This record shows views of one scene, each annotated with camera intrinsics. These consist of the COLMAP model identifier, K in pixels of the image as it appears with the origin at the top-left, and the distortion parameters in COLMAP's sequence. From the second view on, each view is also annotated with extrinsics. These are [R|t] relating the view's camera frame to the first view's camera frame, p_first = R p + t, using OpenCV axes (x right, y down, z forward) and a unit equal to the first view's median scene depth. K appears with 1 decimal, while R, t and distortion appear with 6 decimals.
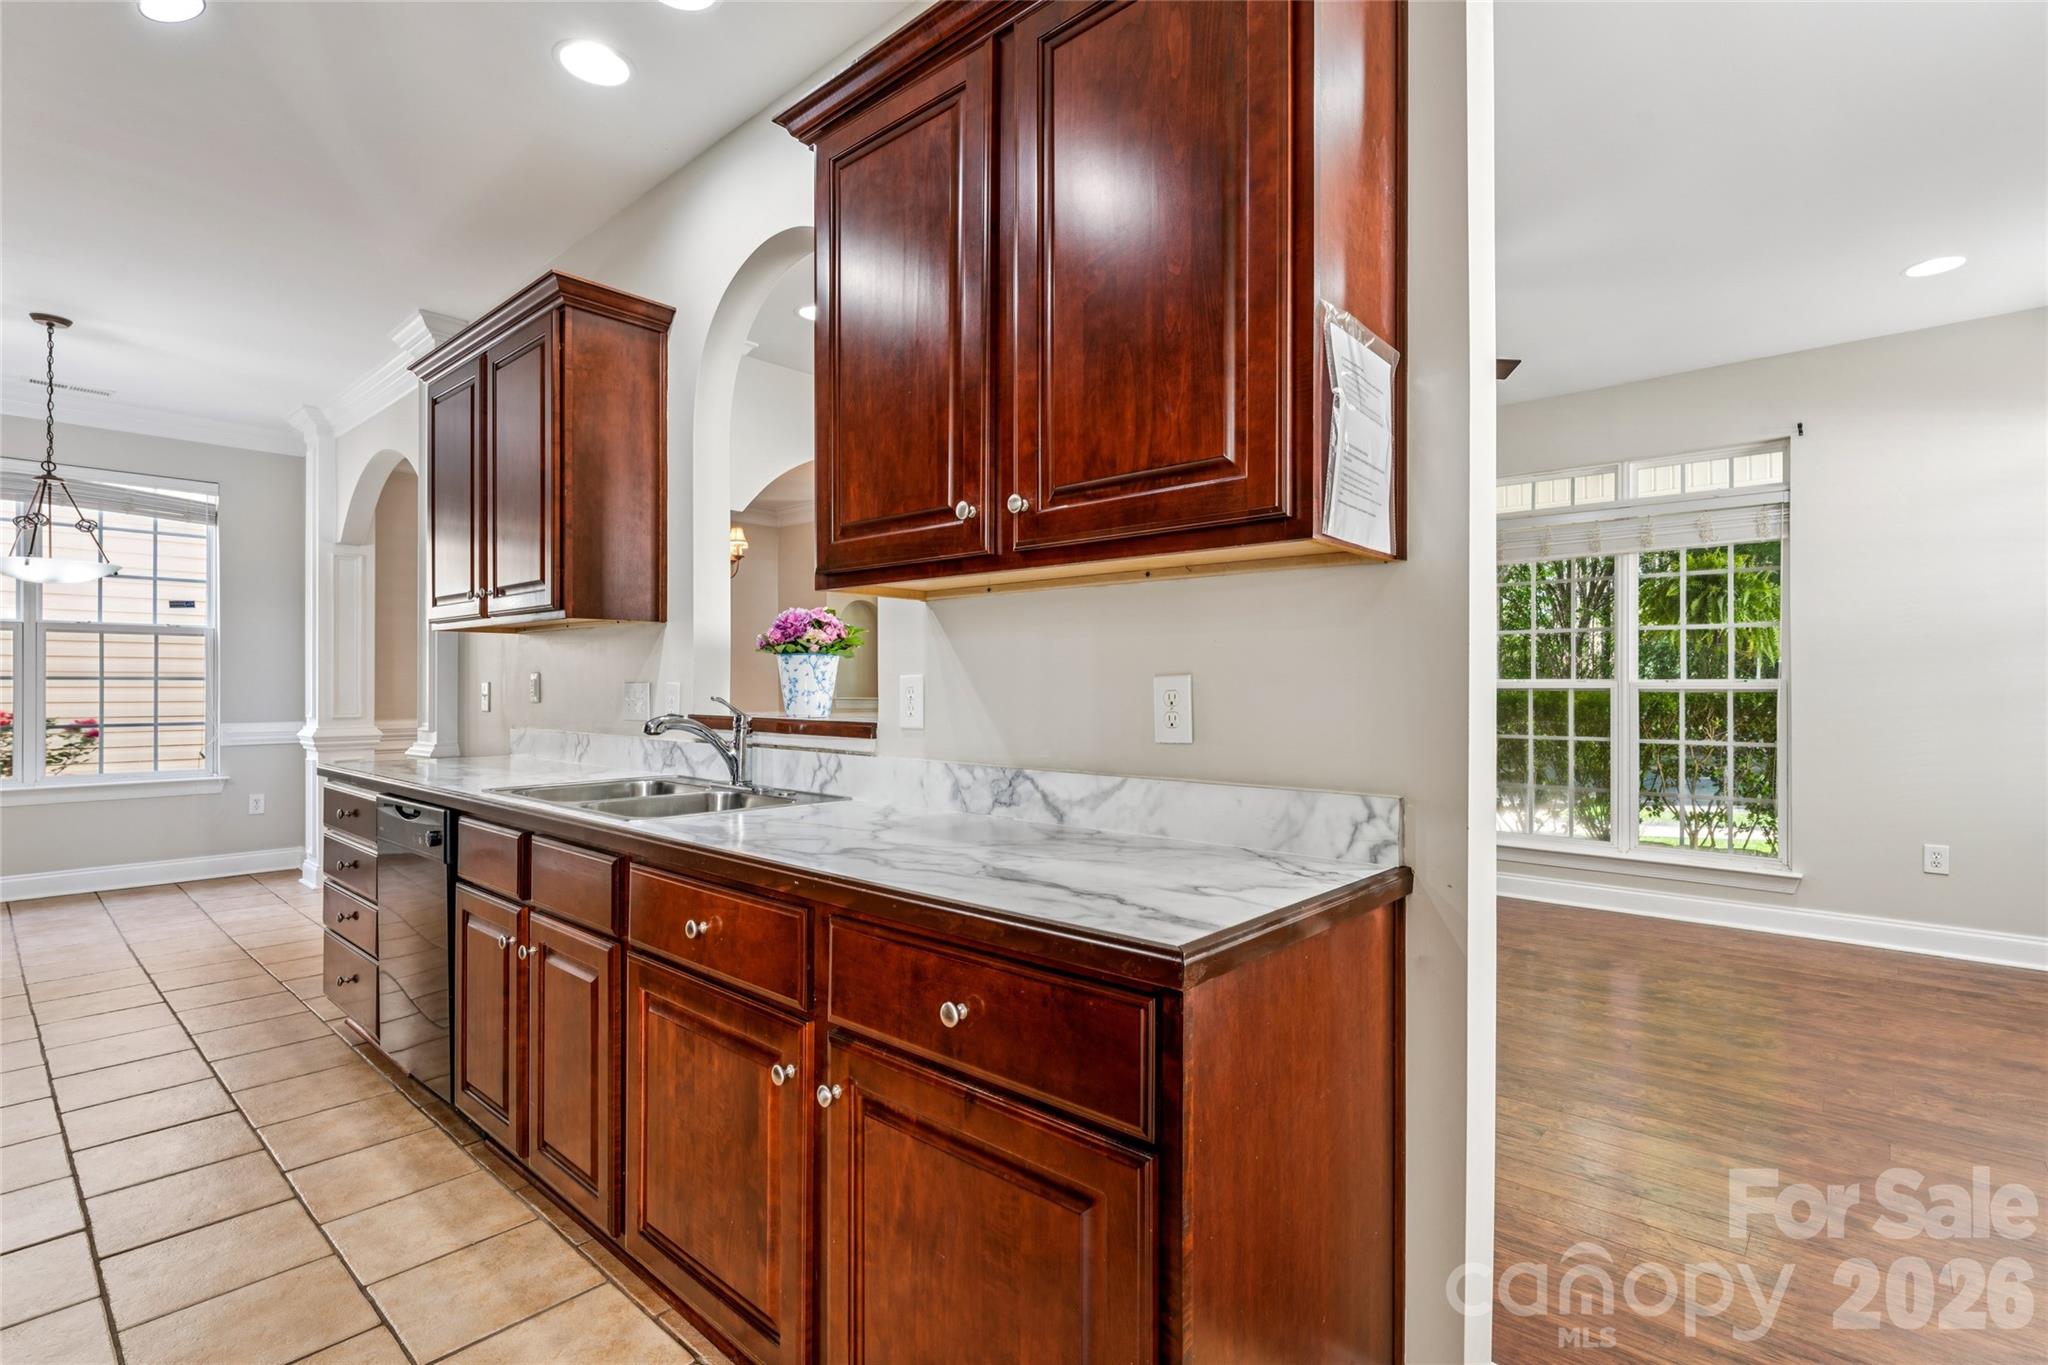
lens RADIAL K [[958.5, 0, 1017.8], [0, 958.5, 689.6], [0, 0, 1]] dist [-0.000559, -0.000242]
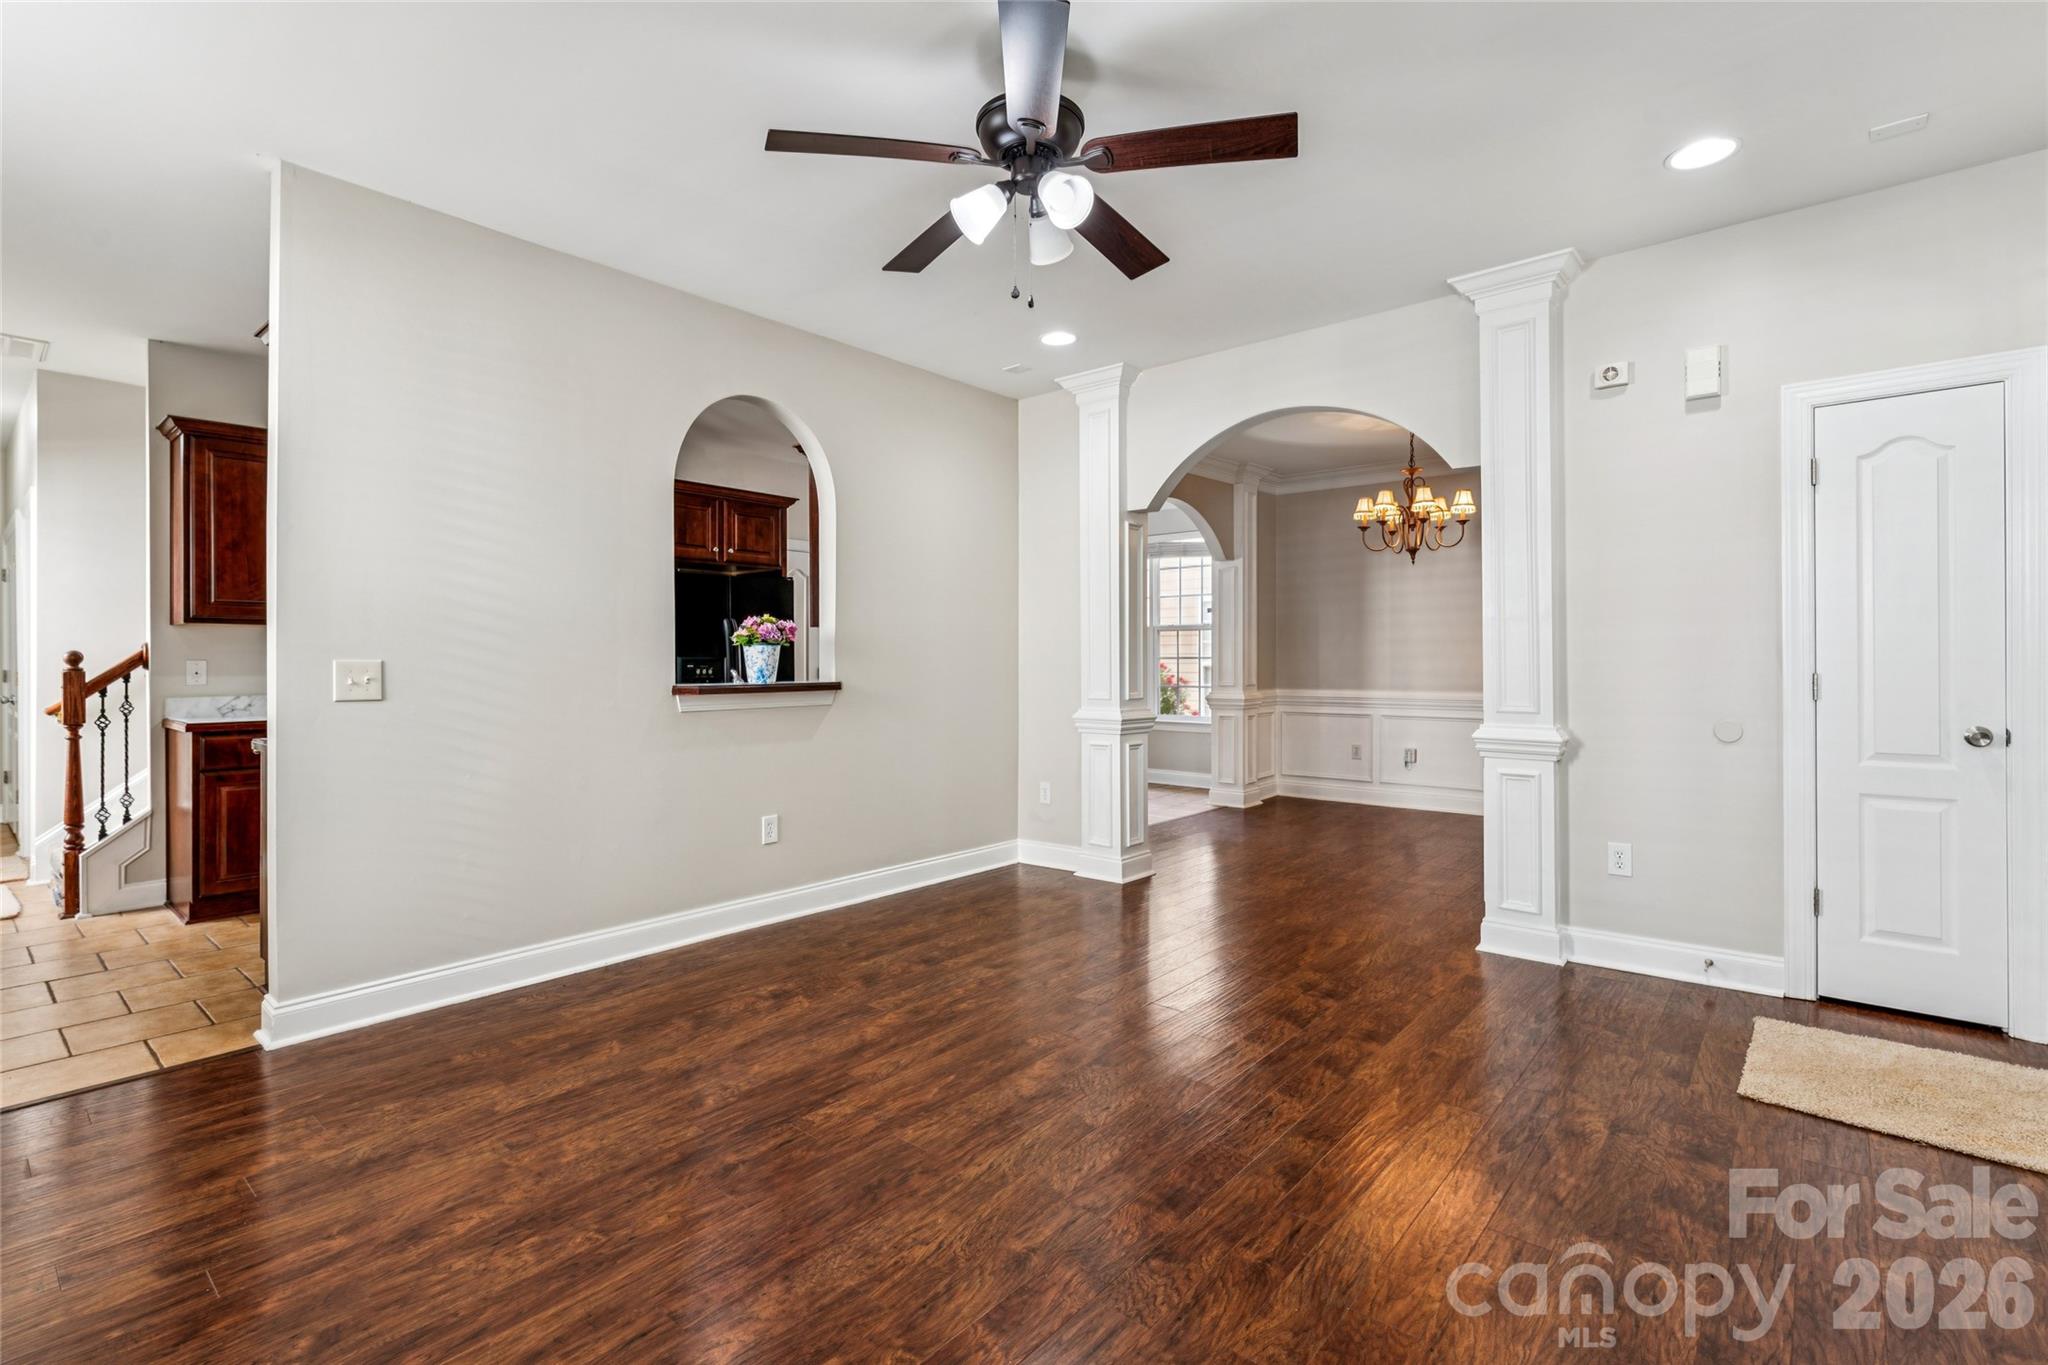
lens RADIAL K [[946.8, 0, 1005.3], [0, 946.8, 657.0], [0, 0, 1]] dist [0.001545, 0.000309]
pose [[0.016076, -0.005240, -0.999857, 0.797896], [-0.000948, 0.999986, -0.005256, -0.004342], [0.999870, 0.001032, 0.016070, 0.793229]]
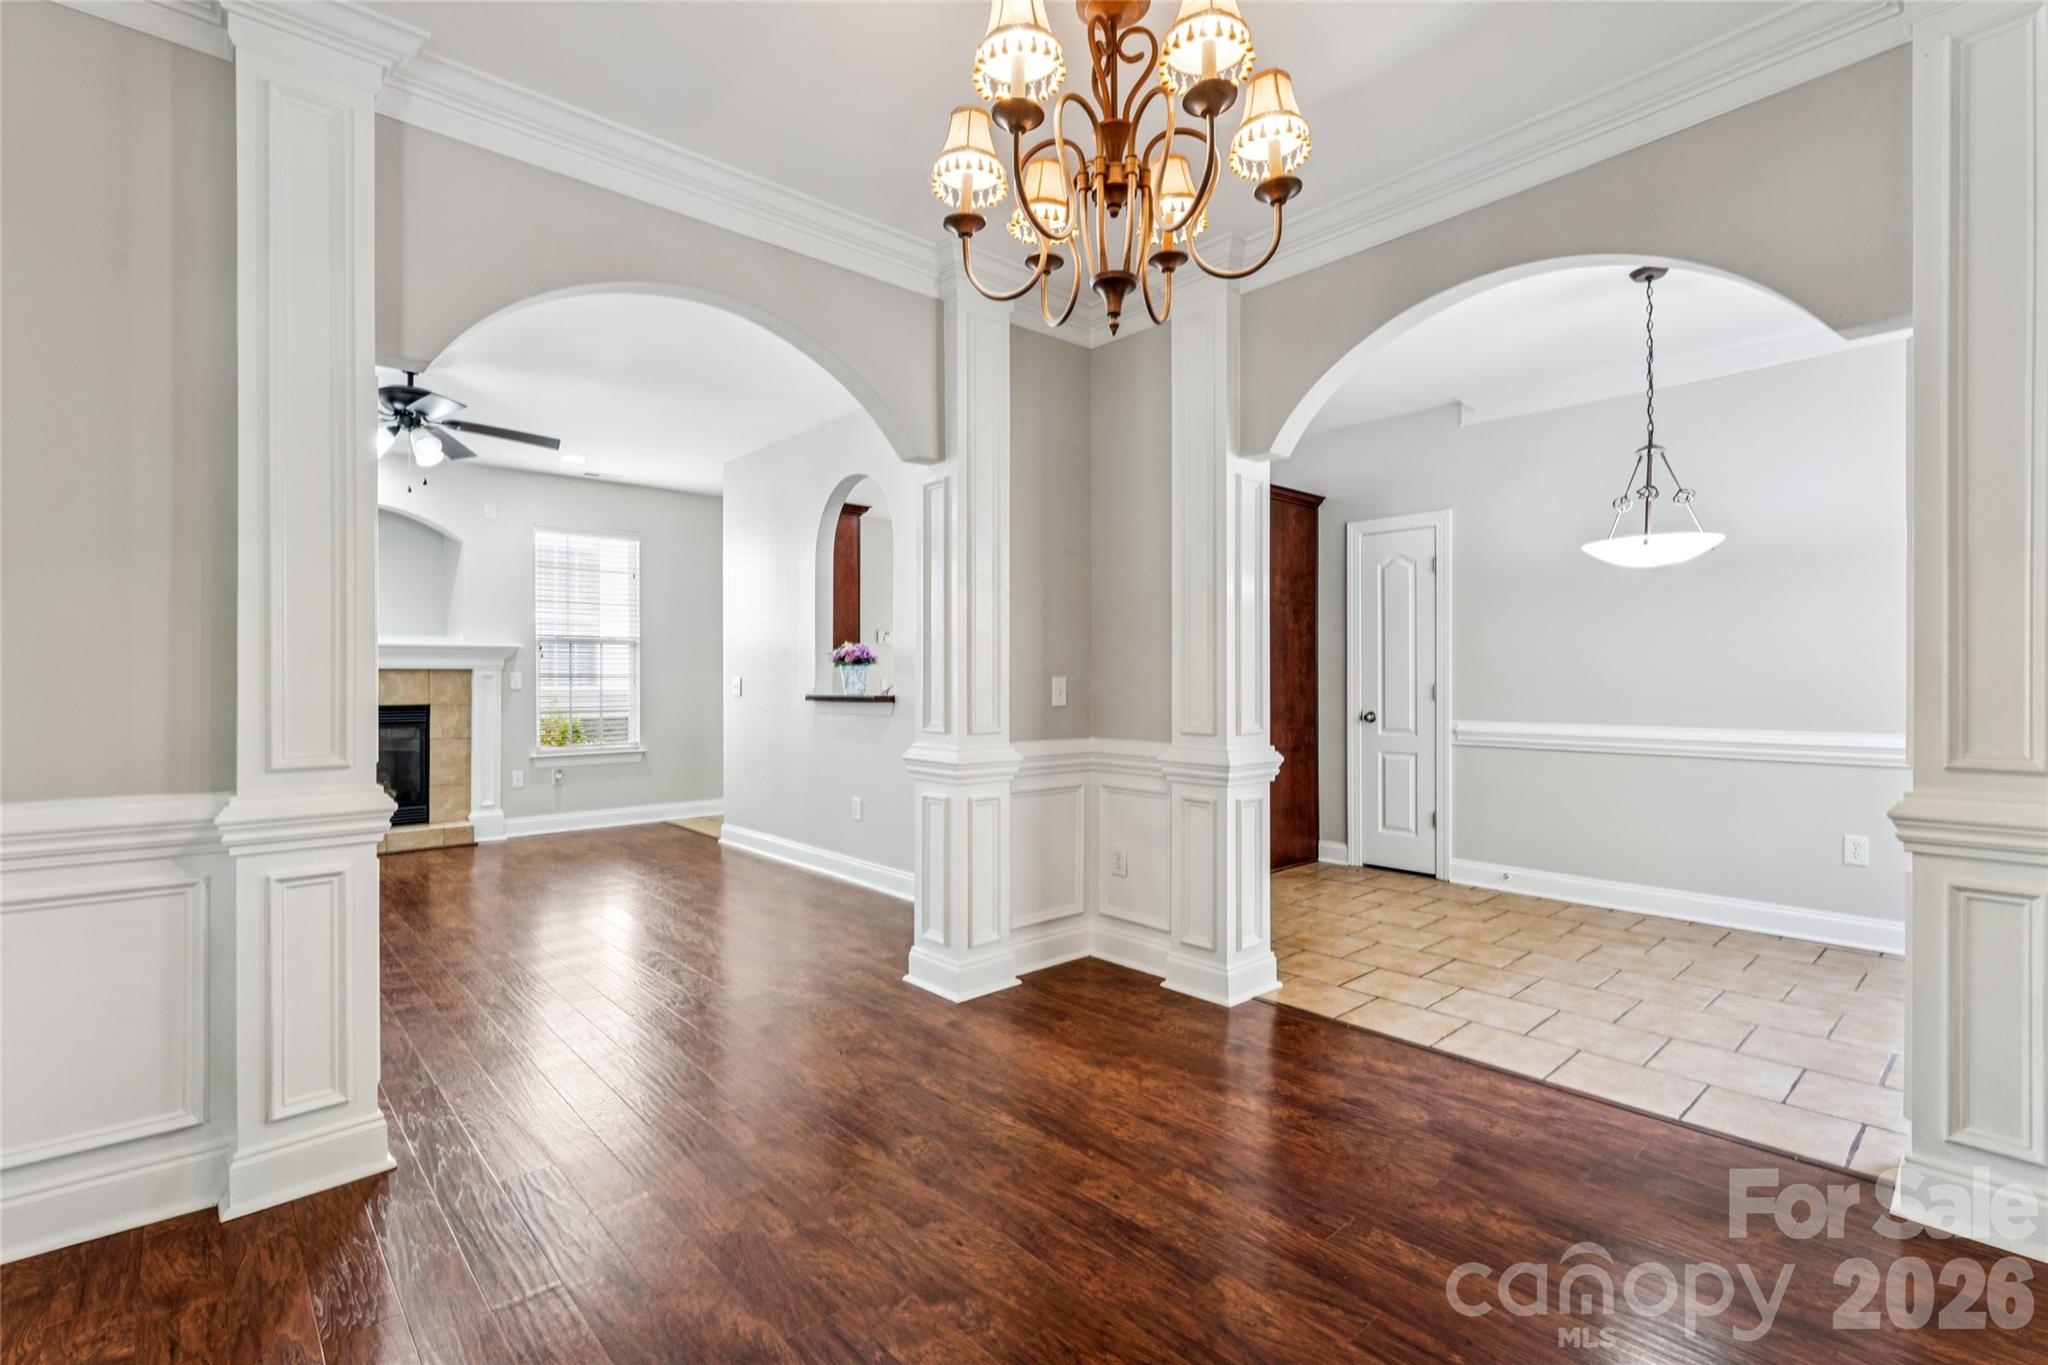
lens RADIAL K [[929.1, 0, 1016.9], [0, 929.1, 678.9], [0, 0, 1]] dist [0.000540, 0.000149]
pose [[-0.993872, 0.001037, 0.110536, -0.456863], [0.001488, 0.999991, 0.003995, -0.007534], [-0.110531, 0.004135, -0.993864, 1.706295]]
